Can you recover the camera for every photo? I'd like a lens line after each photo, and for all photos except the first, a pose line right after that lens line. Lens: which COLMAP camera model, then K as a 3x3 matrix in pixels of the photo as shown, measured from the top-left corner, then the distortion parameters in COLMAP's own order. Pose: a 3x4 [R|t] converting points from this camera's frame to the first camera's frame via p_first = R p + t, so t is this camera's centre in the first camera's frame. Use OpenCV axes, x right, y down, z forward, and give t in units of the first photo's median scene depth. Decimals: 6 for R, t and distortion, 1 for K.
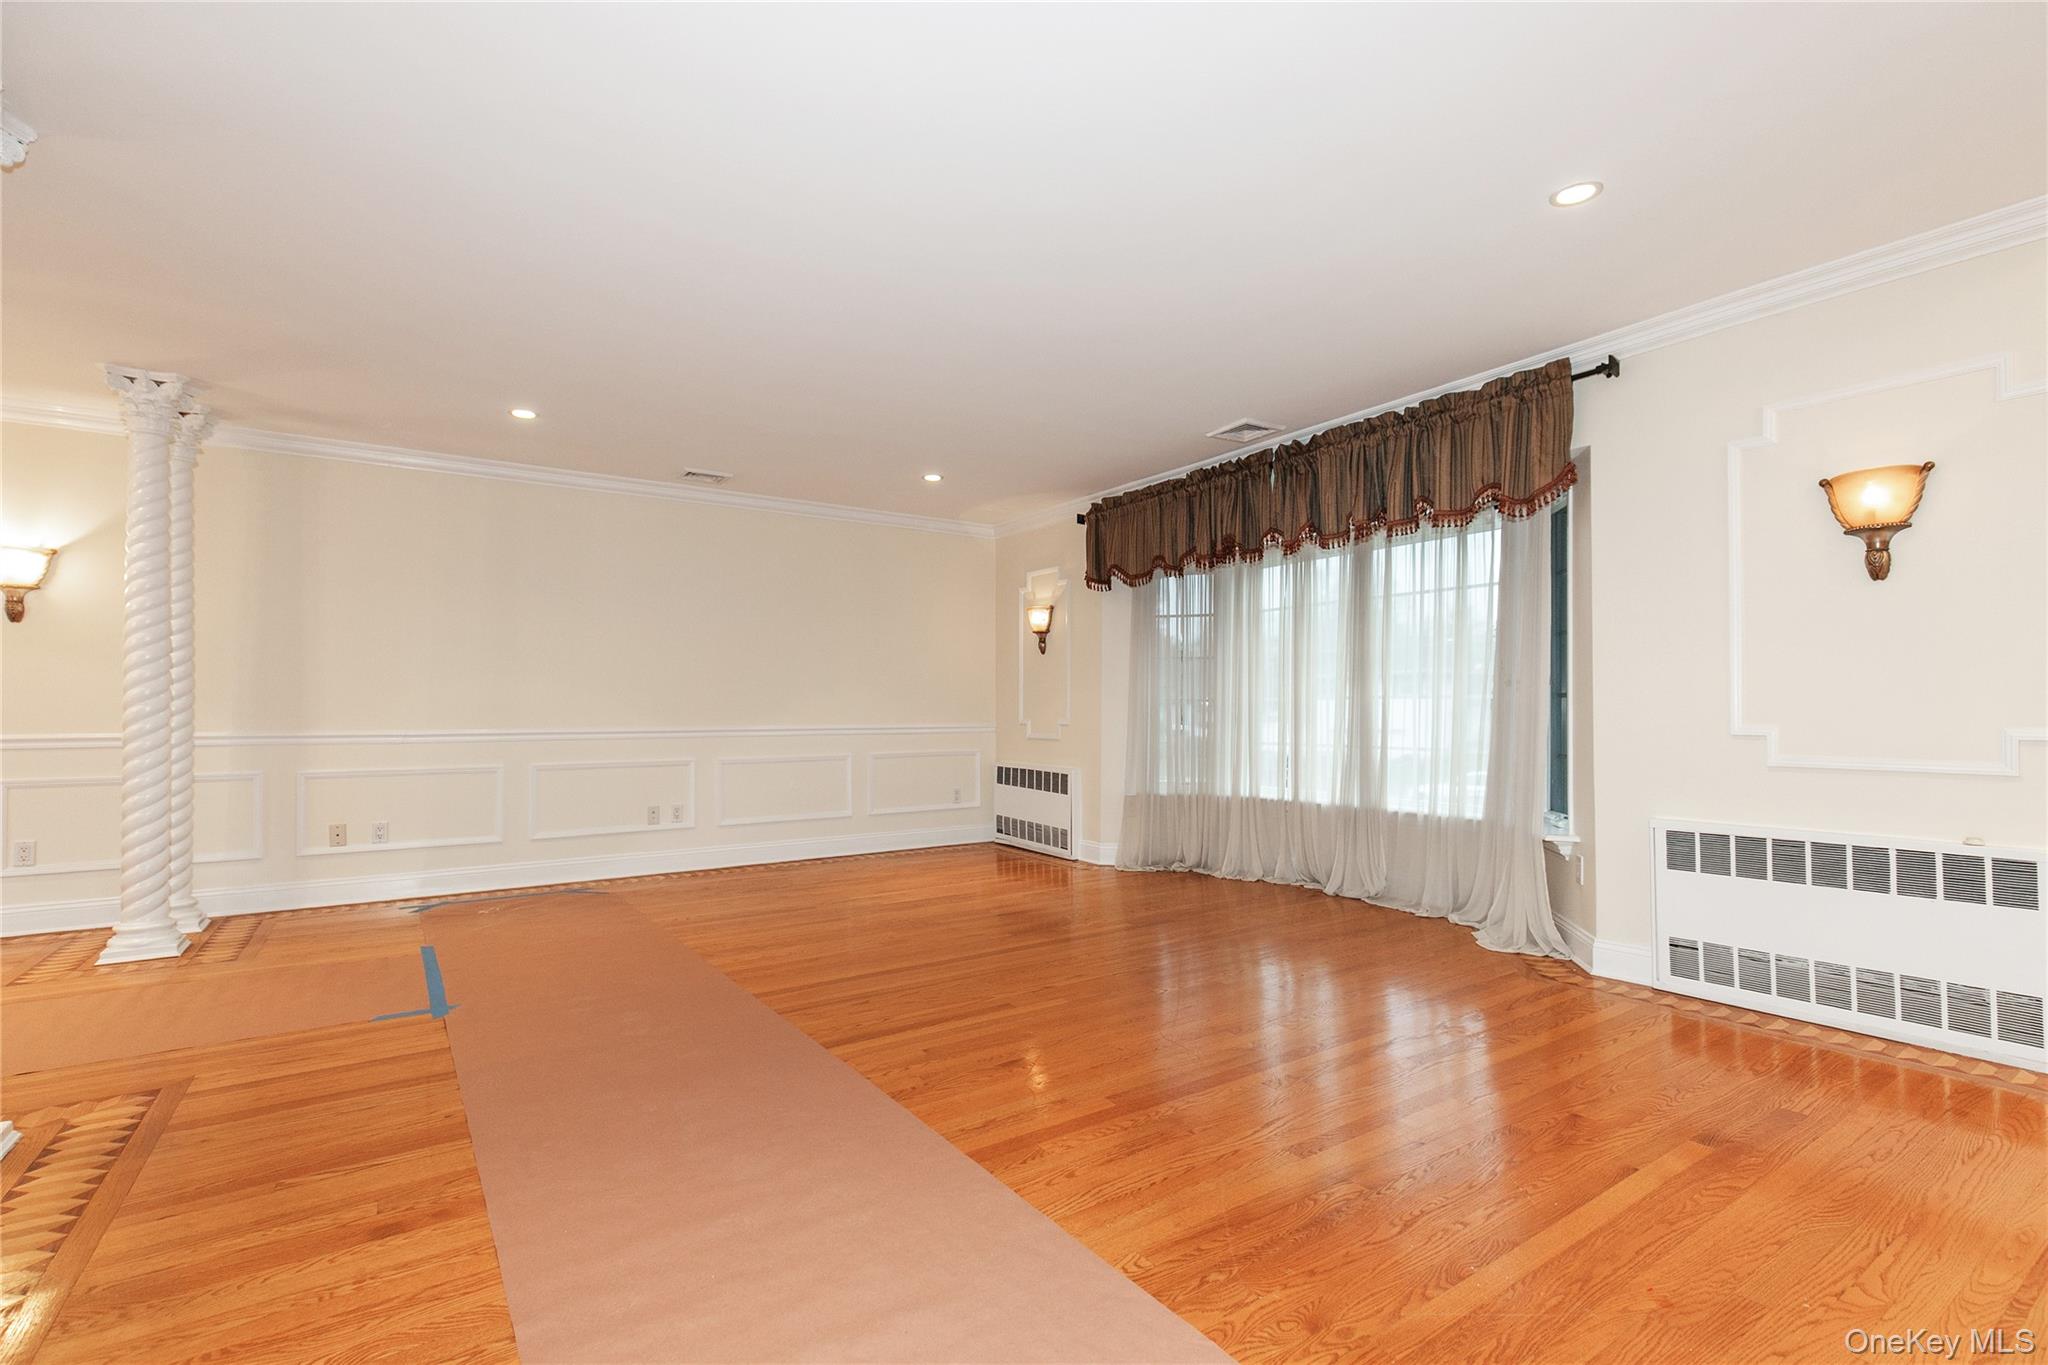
lens RADIAL K [[940.1, 0, 1037.0], [0, 940.1, 684.3], [0, 0, 1]] dist [0.001572, -0.000141]
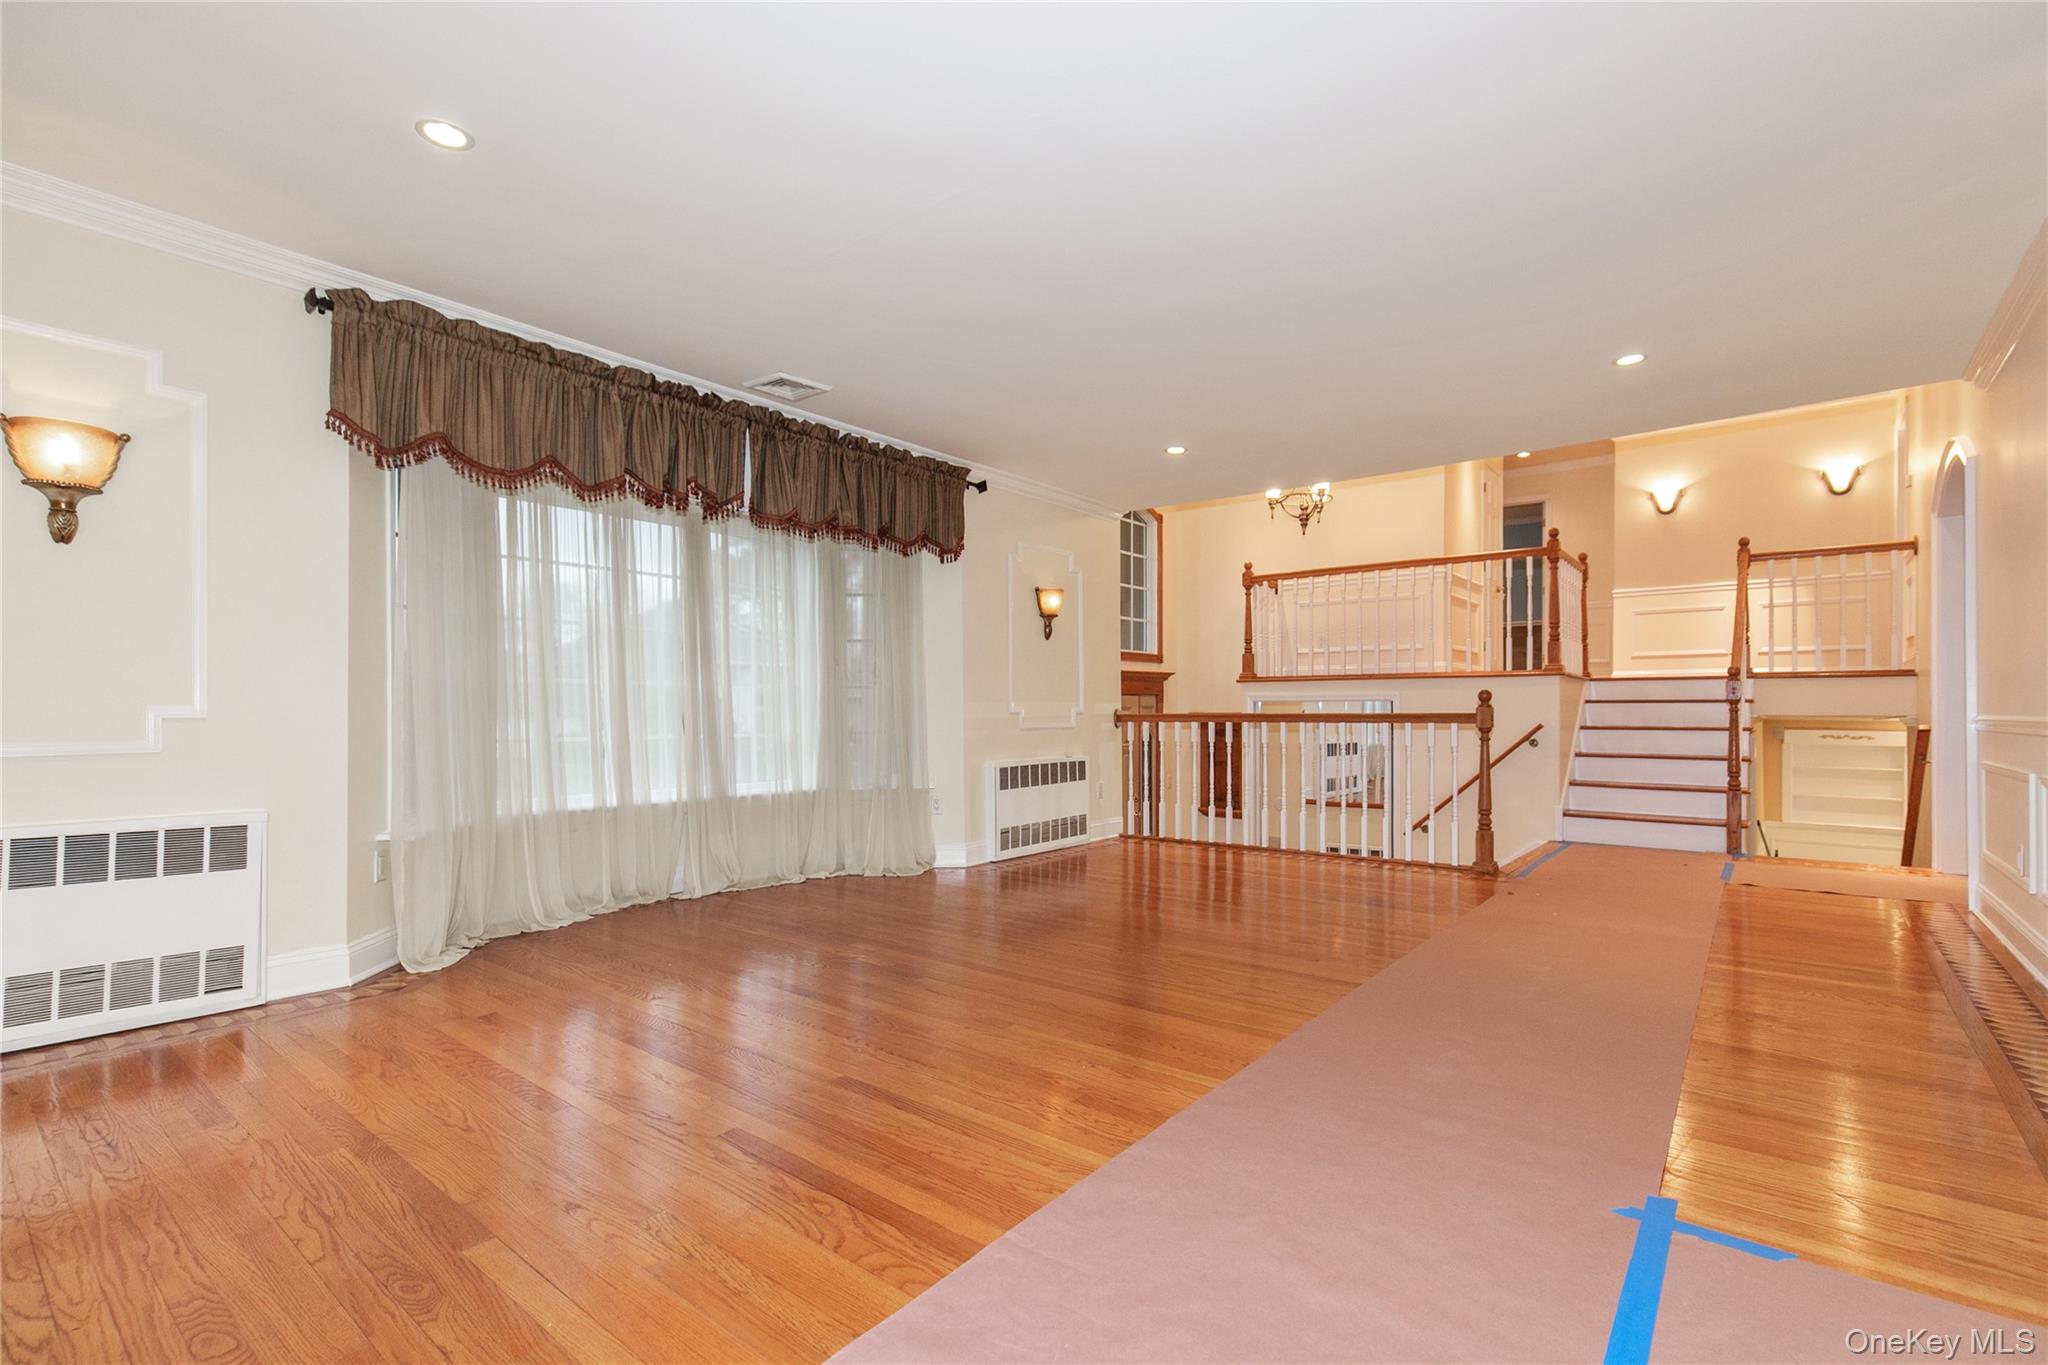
lens RADIAL K [[932.0, 0, 1050.6], [0, 932.0, 713.0], [0, 0, 1]] dist [0.000081, -0.000623]
pose [[-0.305720, -0.015945, 0.951988, -0.618491], [-0.040099, 0.999188, 0.003859, 0.024778], [-0.951277, -0.036994, -0.306112, 0.890566]]
